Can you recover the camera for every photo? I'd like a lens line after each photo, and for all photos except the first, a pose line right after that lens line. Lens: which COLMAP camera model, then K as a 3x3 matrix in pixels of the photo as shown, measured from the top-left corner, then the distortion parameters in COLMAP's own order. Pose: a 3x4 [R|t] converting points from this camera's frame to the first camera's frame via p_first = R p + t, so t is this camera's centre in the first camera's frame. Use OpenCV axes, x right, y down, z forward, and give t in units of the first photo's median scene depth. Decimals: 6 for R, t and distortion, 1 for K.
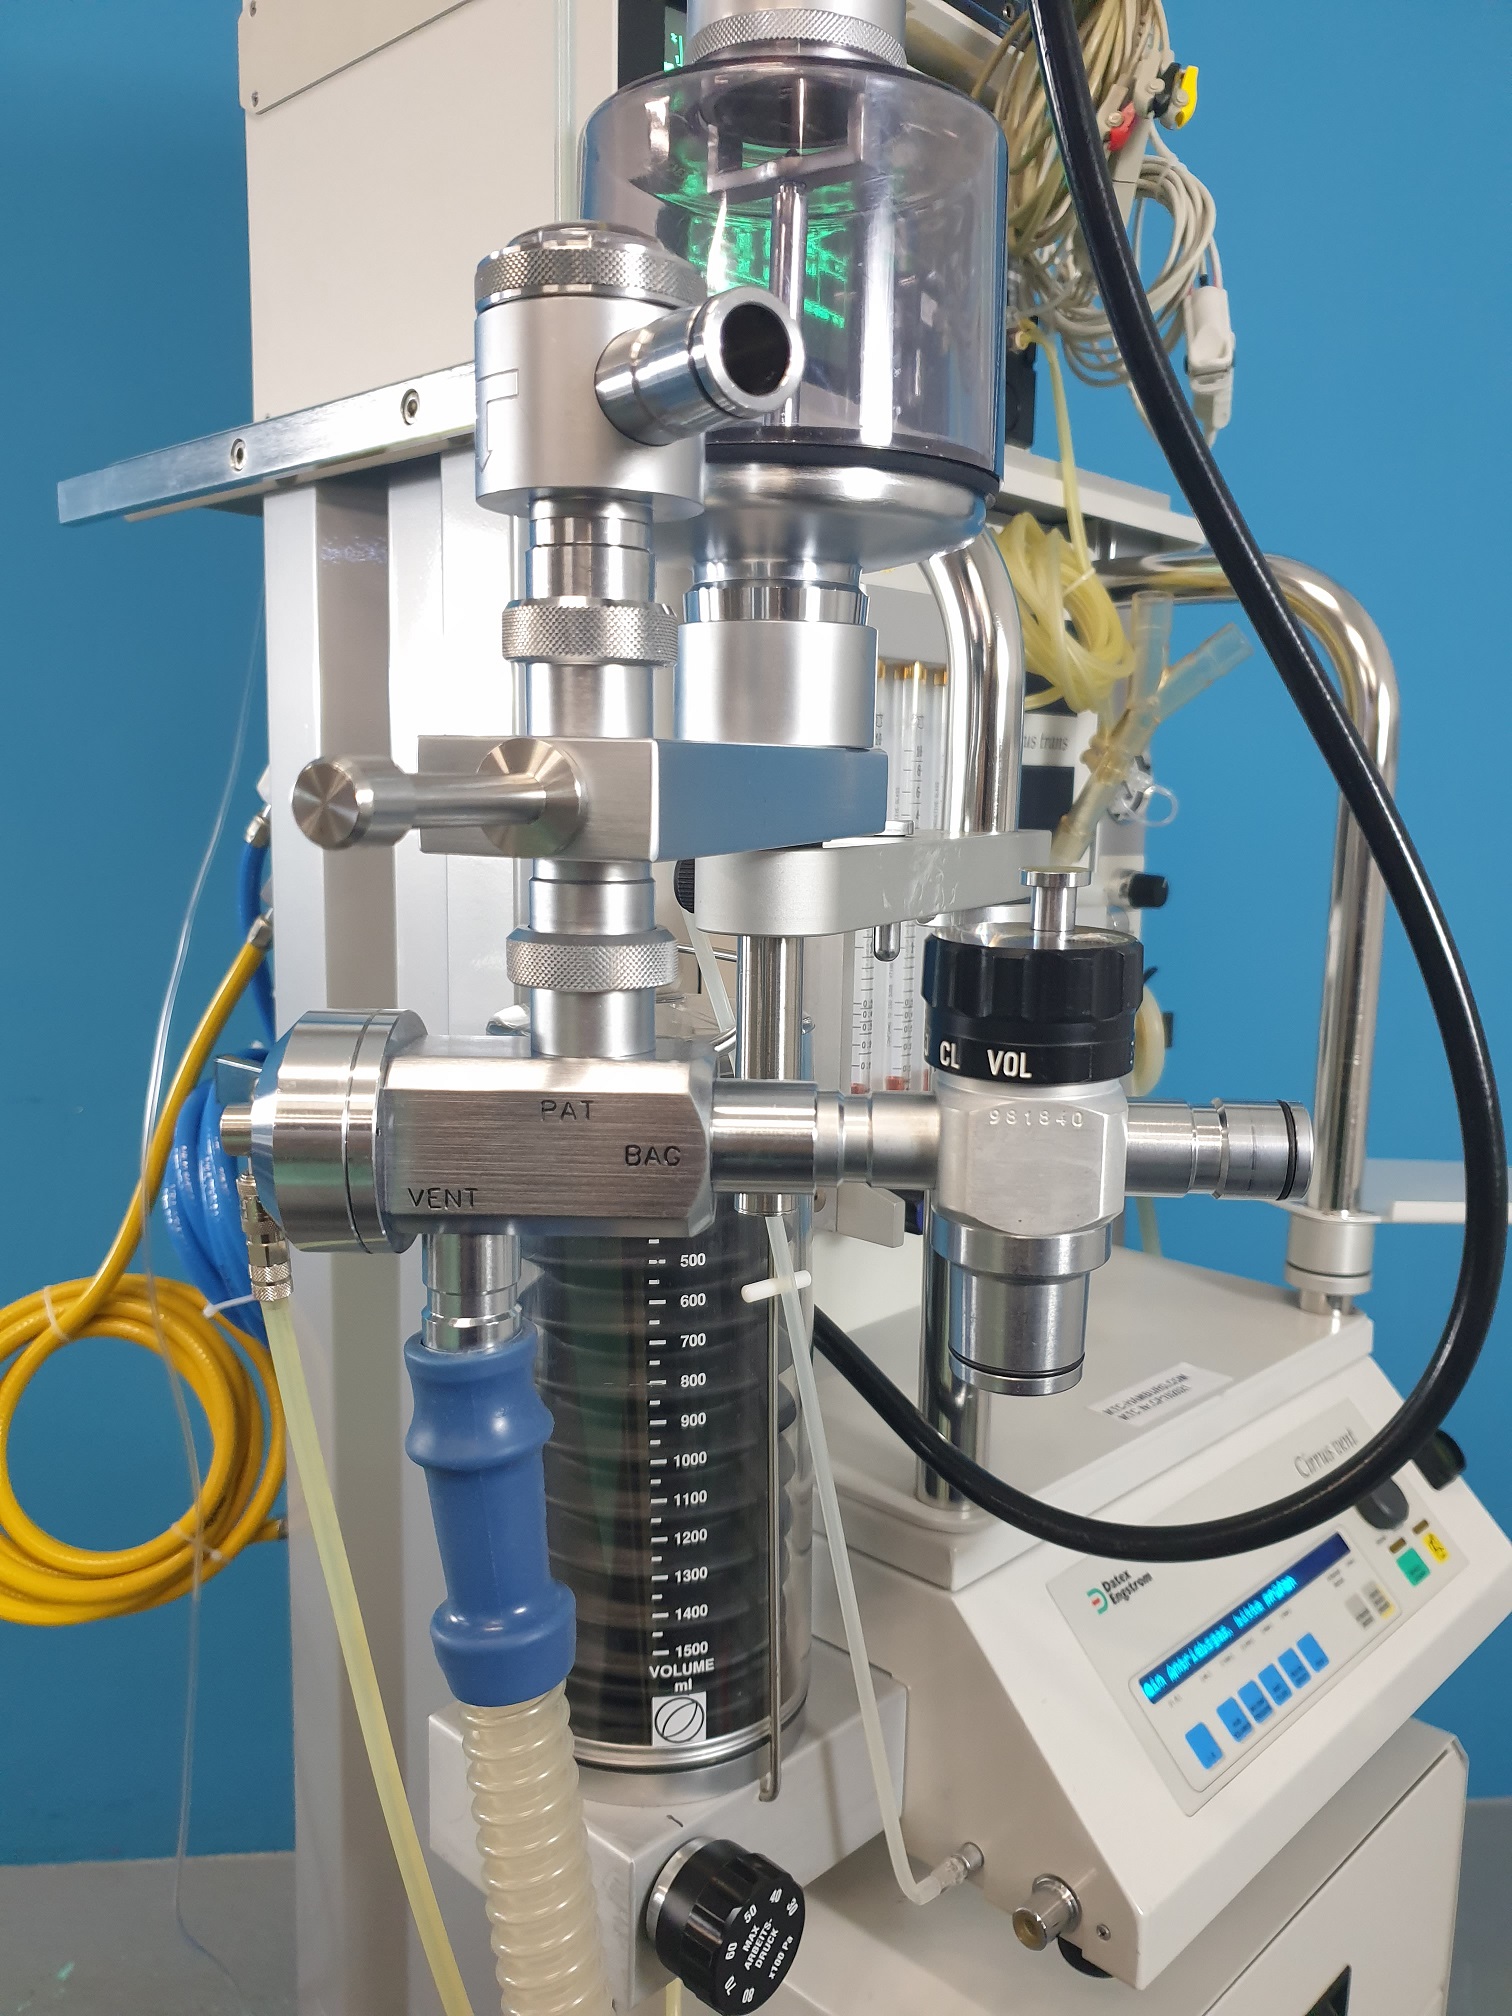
lens RADIAL K [[1597.8, 0, 785.9], [0, 1597.8, 988.8], [0, 0, 1]] dist [-0.013608, -0.002541]
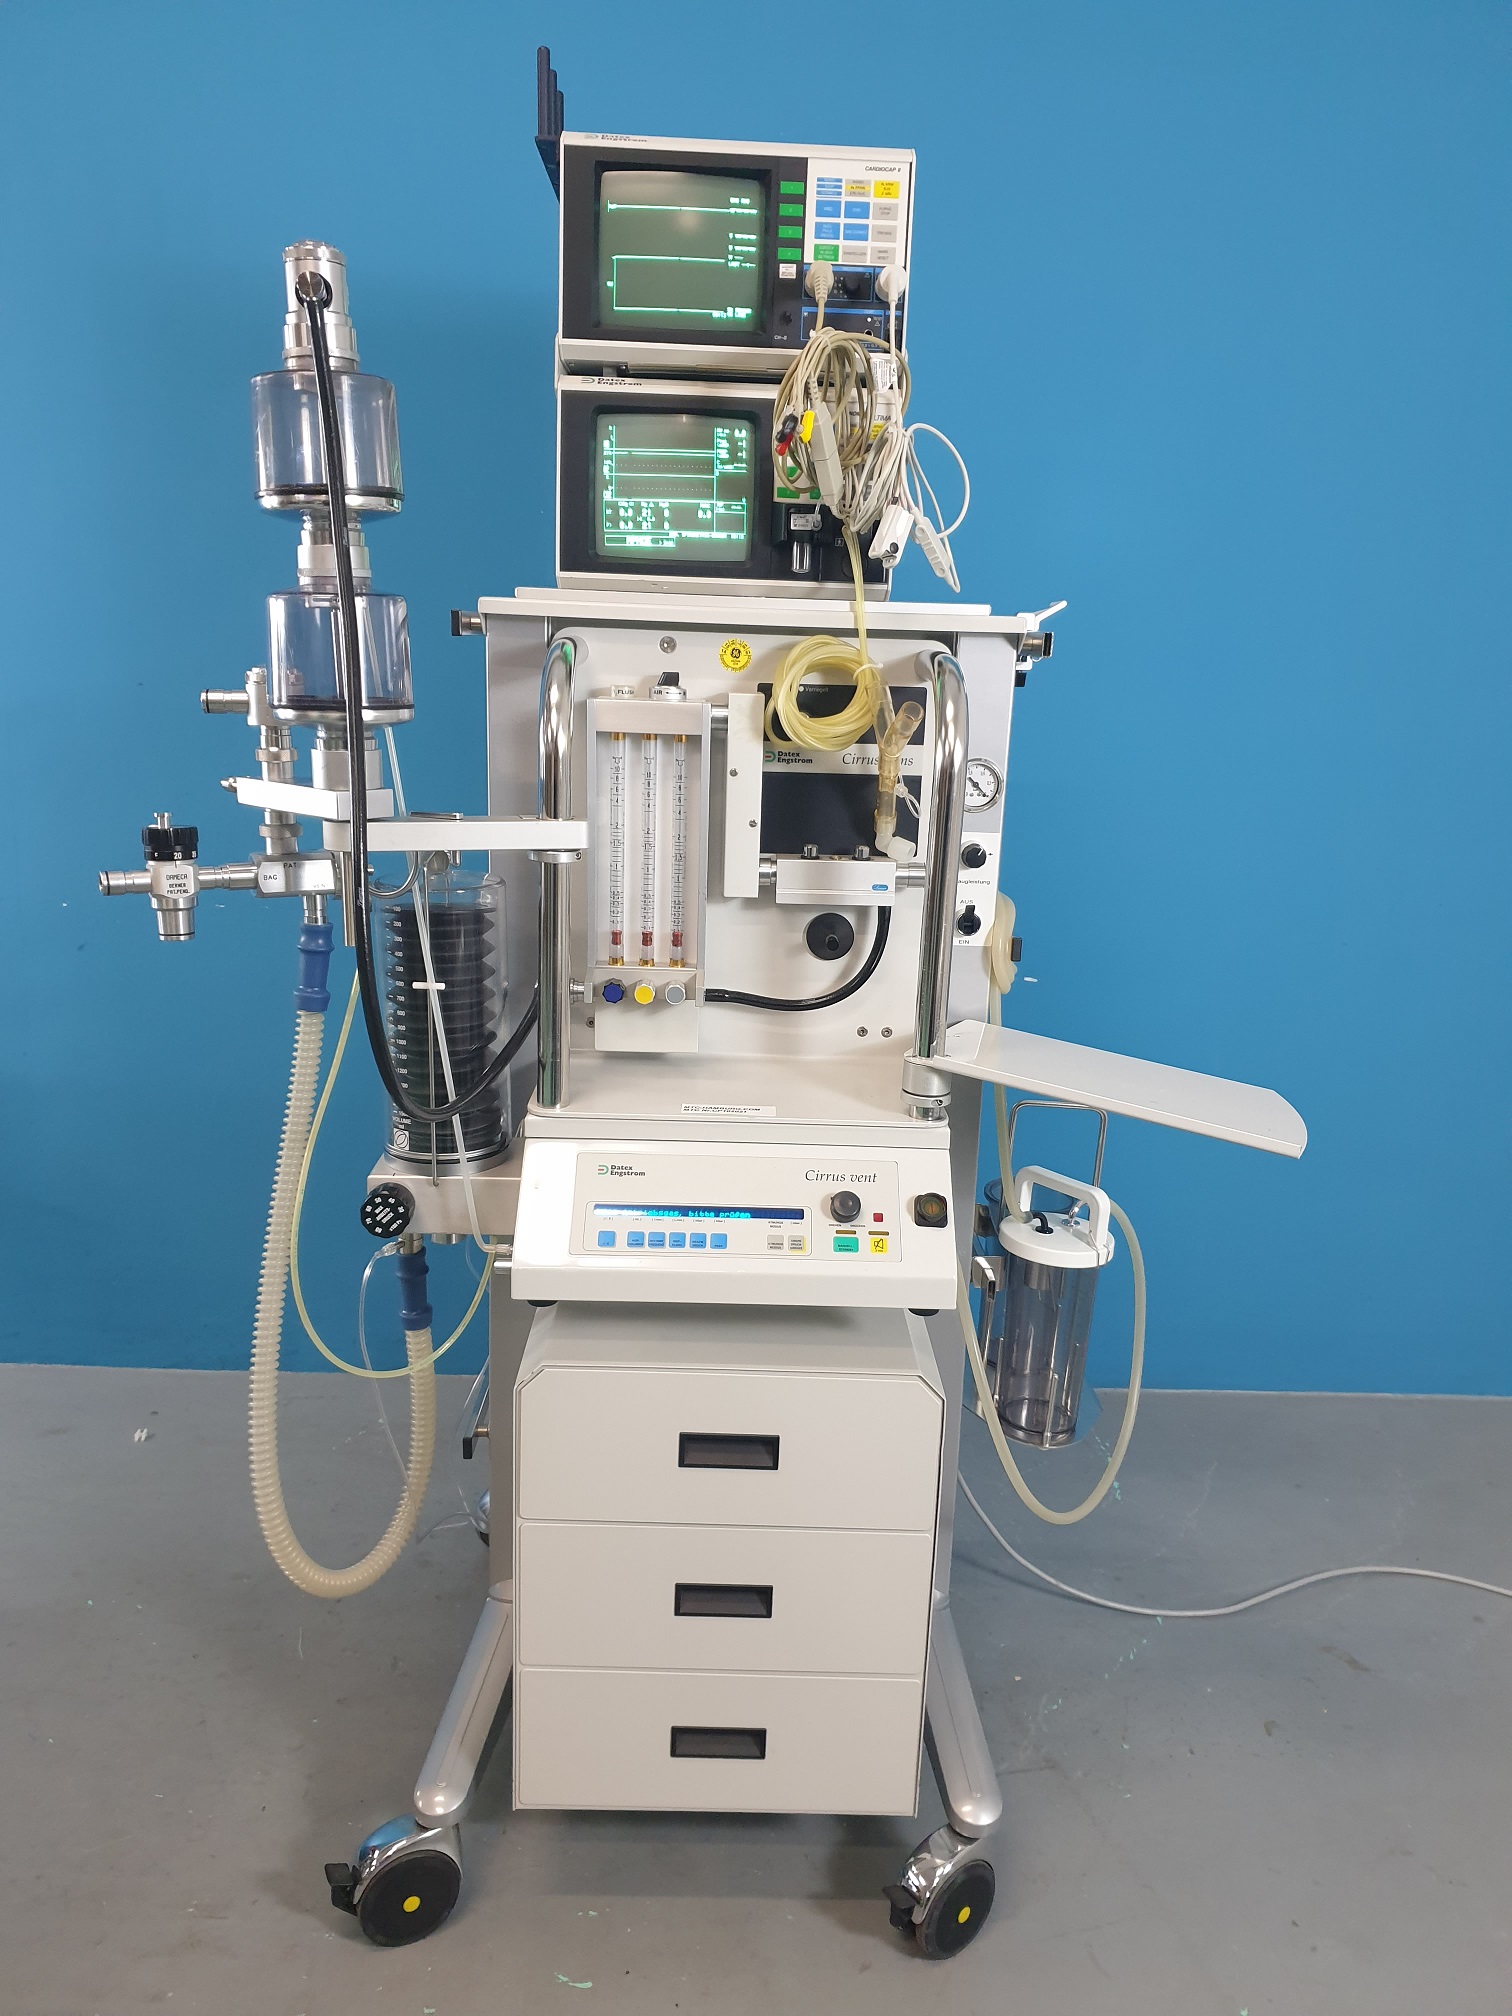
lens RADIAL K [[1538.1, 0, 790.7], [0, 1538.1, 996.1], [0, 0, 1]] dist [0.015645, 0.005422]
pose [[0.704395, 0.170844, -0.688942, 1.616322], [-0.106476, 0.985052, 0.135409, -0.154068], [0.701777, -0.022026, 0.712056, -0.299603]]
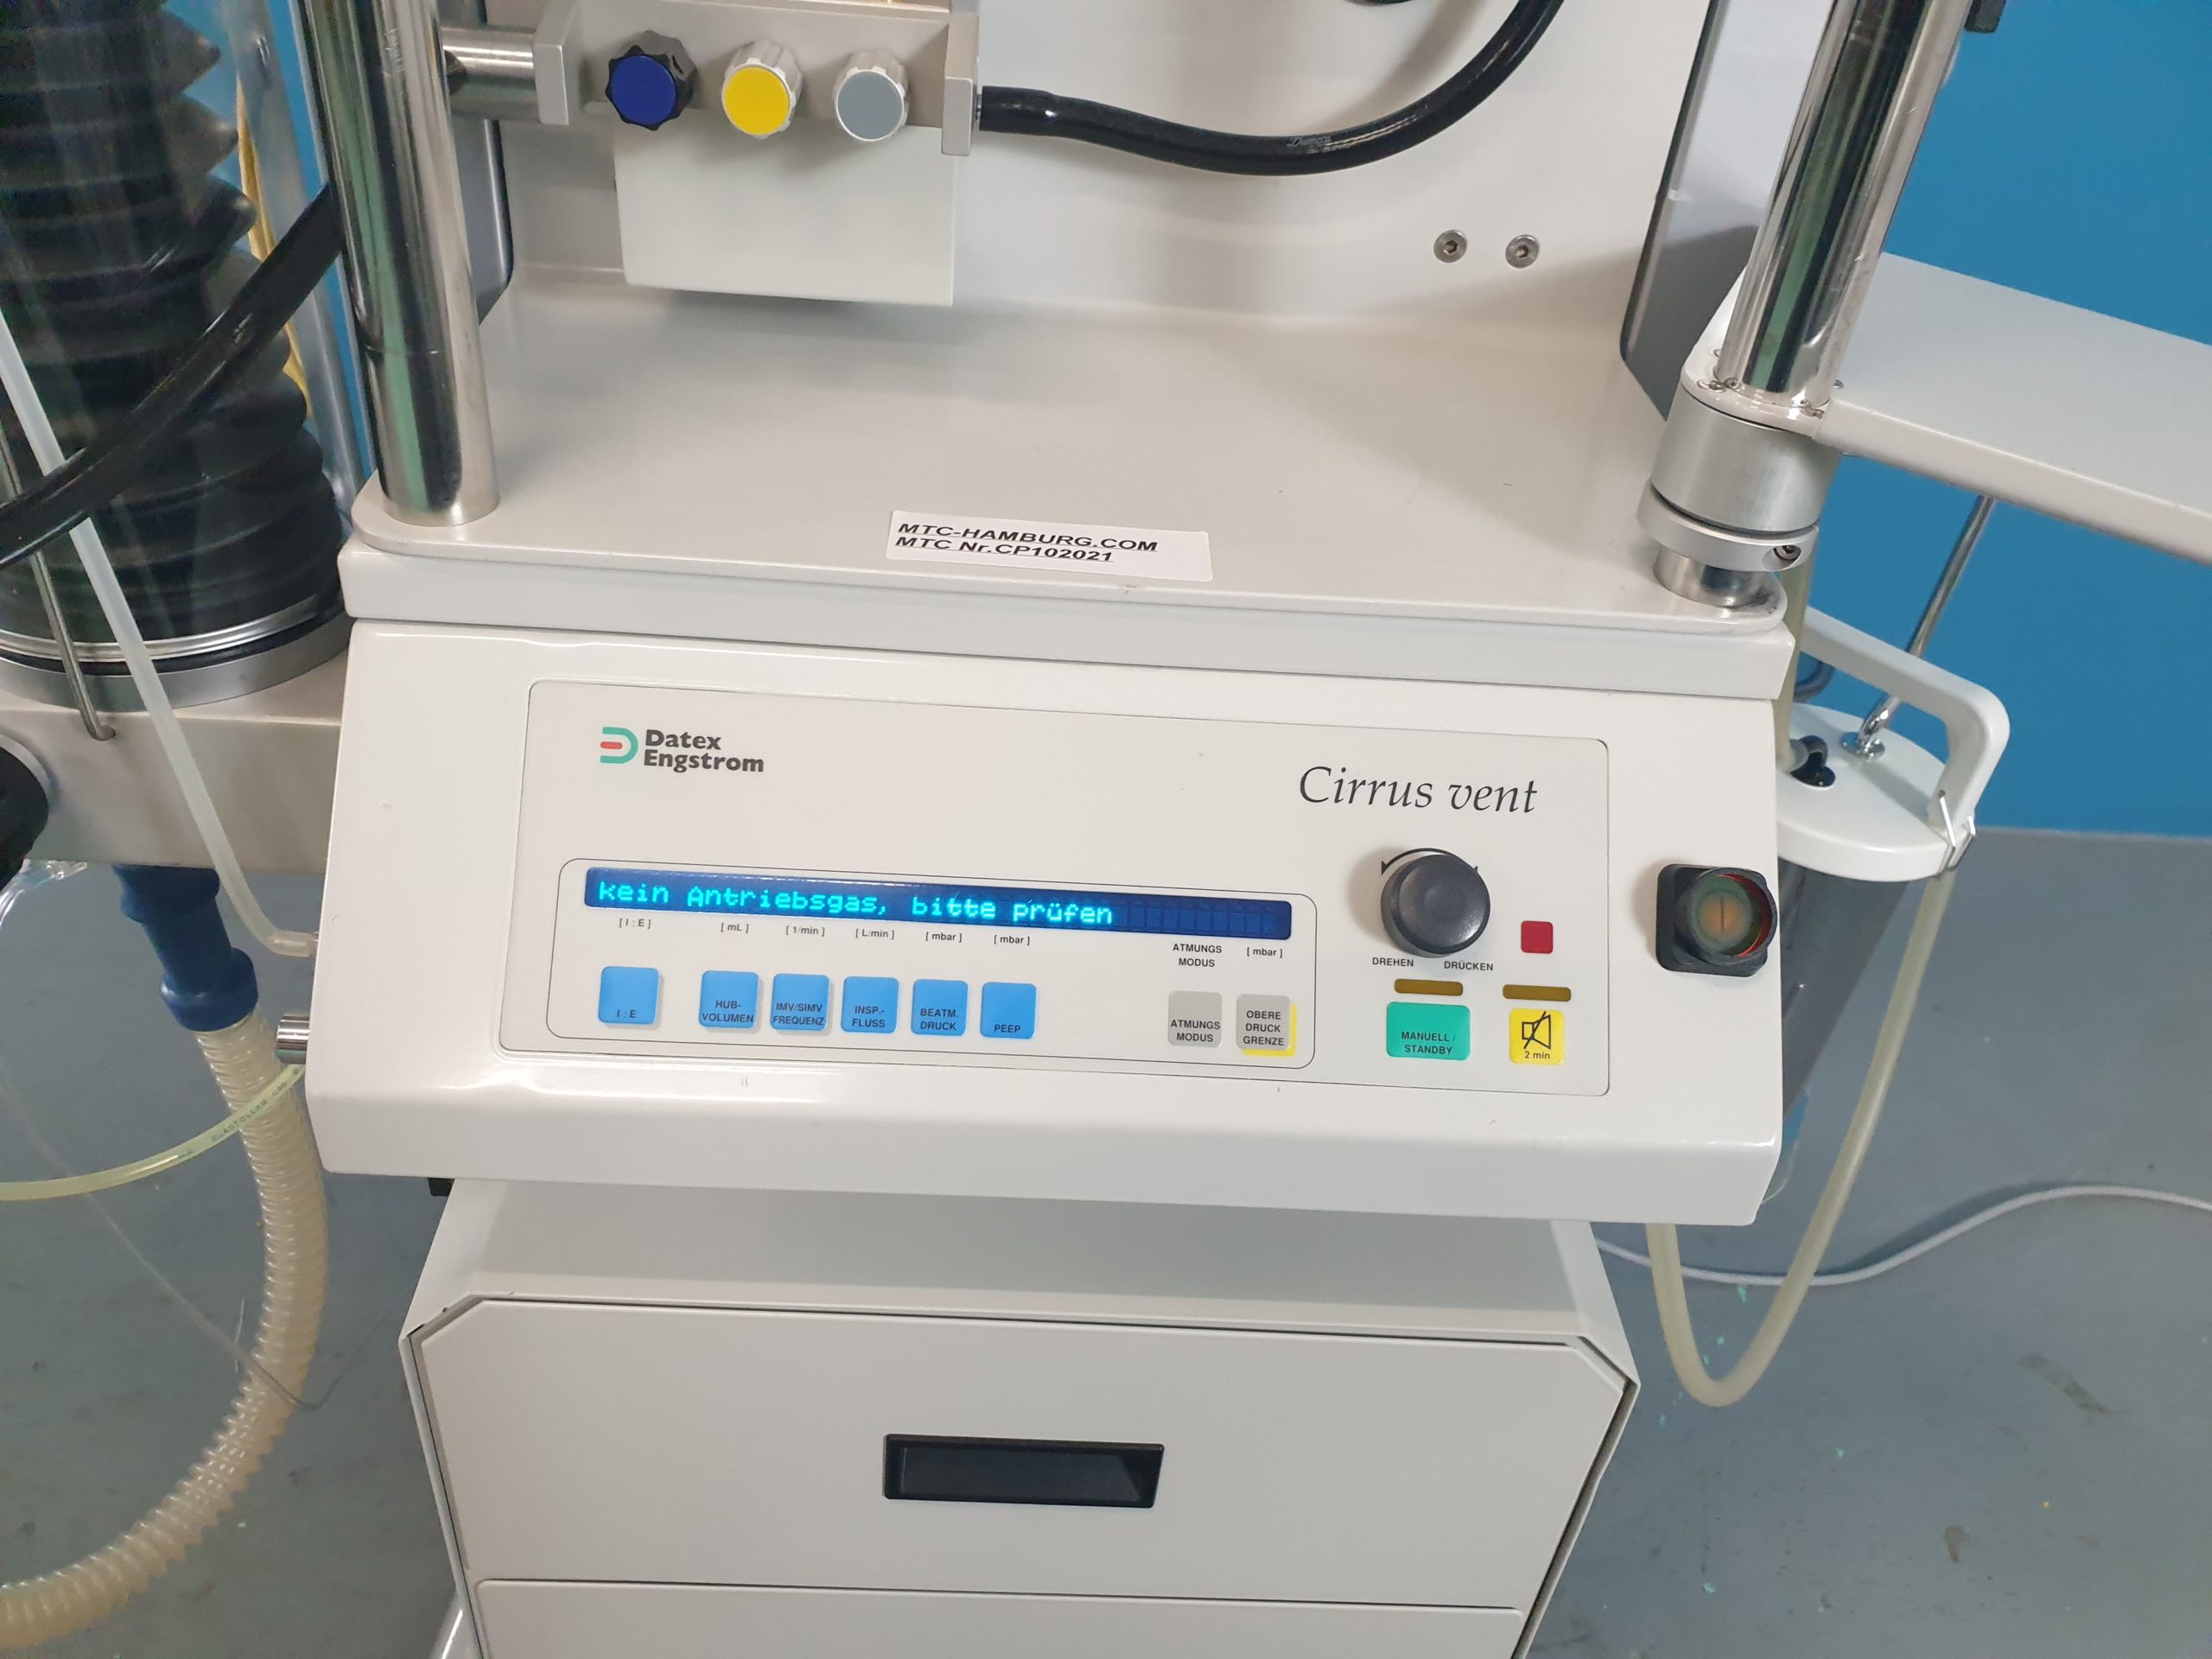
lens RADIAL K [[1699.9, 0, 1082.3], [0, 1699.9, 836.9], [0, 0, 1]] dist [0.011705, -0.000665]
pose [[0.692039, 0.457836, -0.558094, 0.653340], [-0.144008, 0.845155, 0.514757, 0.025931], [0.707350, -0.275862, 0.650812, 0.597343]]
